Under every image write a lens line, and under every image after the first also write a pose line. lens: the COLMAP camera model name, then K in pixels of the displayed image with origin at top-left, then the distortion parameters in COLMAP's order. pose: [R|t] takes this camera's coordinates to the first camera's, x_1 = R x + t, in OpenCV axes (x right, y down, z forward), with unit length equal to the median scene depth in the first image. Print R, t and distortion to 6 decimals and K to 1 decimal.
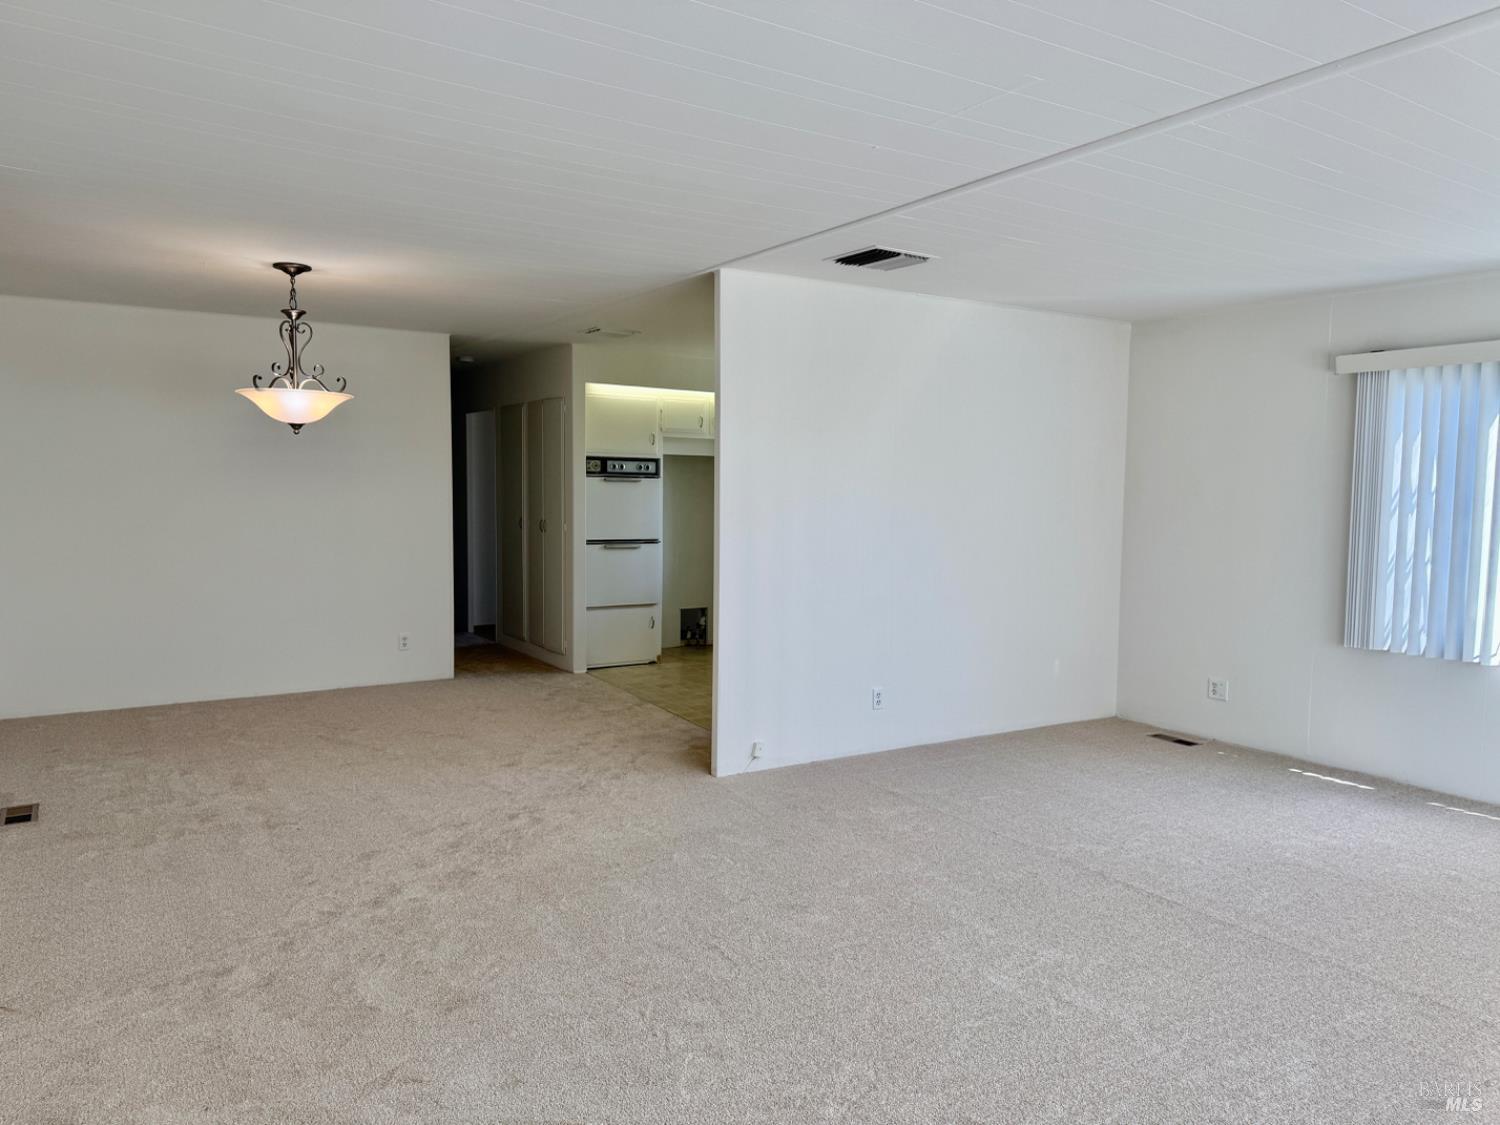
lens RADIAL K [[1059.2, 0, 757.4], [0, 1059.2, 567.9], [0, 0, 1]] dist [0.070031, -0.076415]
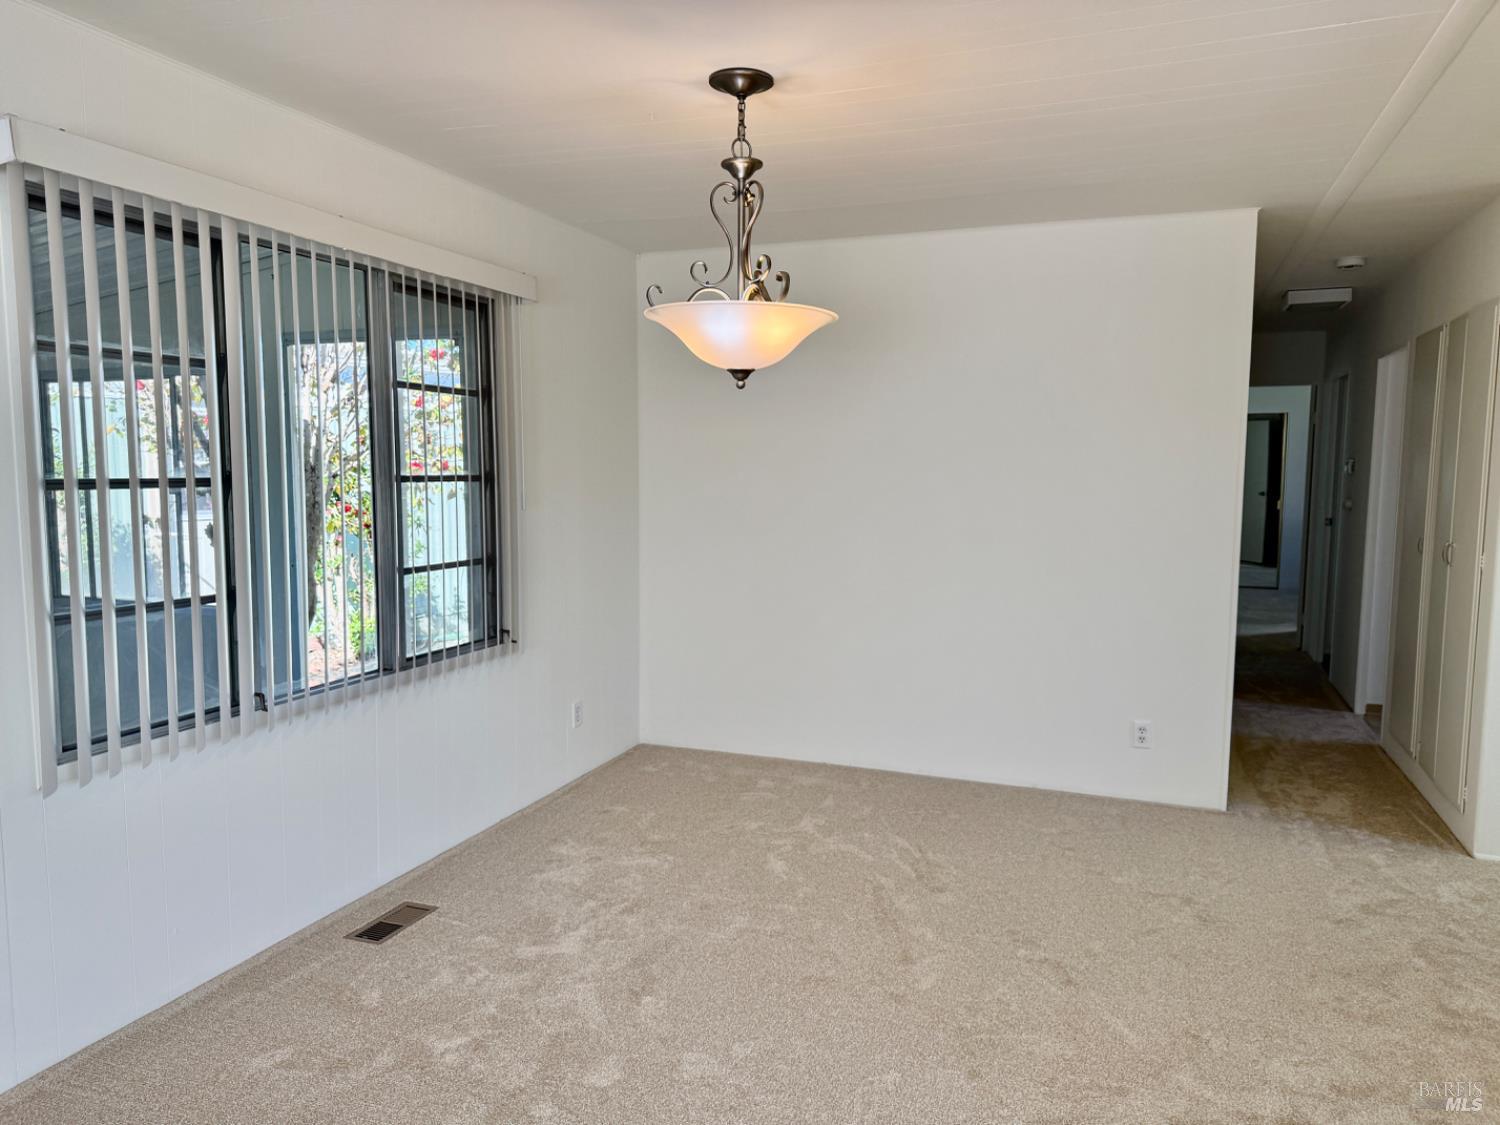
lens RADIAL K [[1059.2, 0, 763.1], [0, 1059.2, 568.9], [0, 0, 1]] dist [0.070031, -0.076415]
pose [[0.600004, 0.073051, -0.796655, 0.022074], [-0.064562, 0.996996, 0.042796, -0.041463], [0.797387, 0.025756, 0.602918, 0.515930]]
